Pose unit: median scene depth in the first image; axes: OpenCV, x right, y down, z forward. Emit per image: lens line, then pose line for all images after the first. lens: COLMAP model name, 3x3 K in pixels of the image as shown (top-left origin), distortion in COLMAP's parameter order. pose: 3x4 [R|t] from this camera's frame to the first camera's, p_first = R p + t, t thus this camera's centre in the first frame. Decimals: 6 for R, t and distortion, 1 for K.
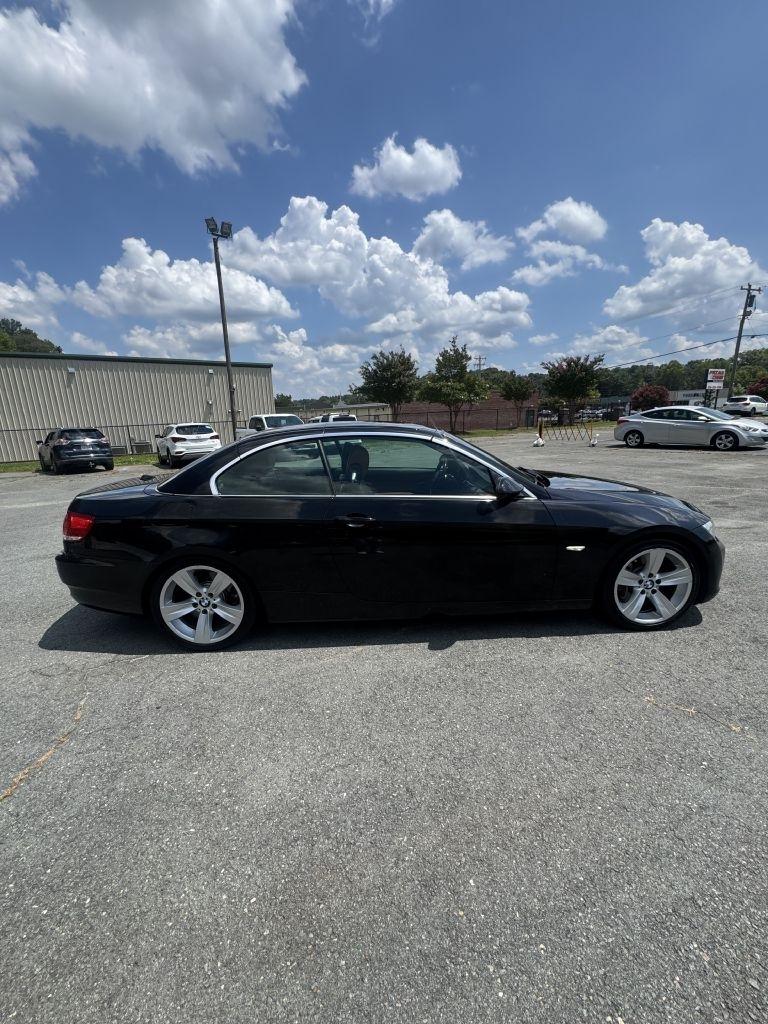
lens RADIAL K [[408.2, 0, 380.3], [0, 408.2, 518.0], [0, 0, 1]] dist [-0.001165, -0.000792]
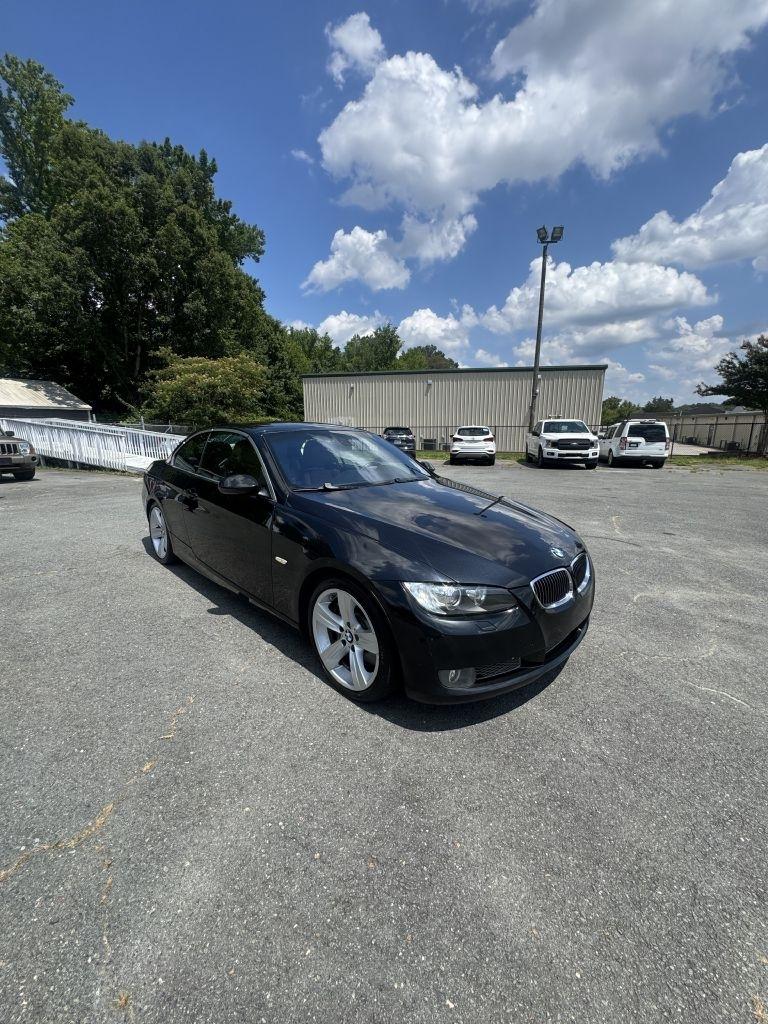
lens RADIAL K [[408.2, 0, 381.8], [0, 408.2, 512.6], [0, 0, 1]] dist [-0.001165, -0.000792]
pose [[0.674997, 0.182887, -0.714795, 0.109482], [-0.199582, 0.977934, 0.061743, -0.011731], [0.710314, 0.100984, 0.696603, 0.042619]]
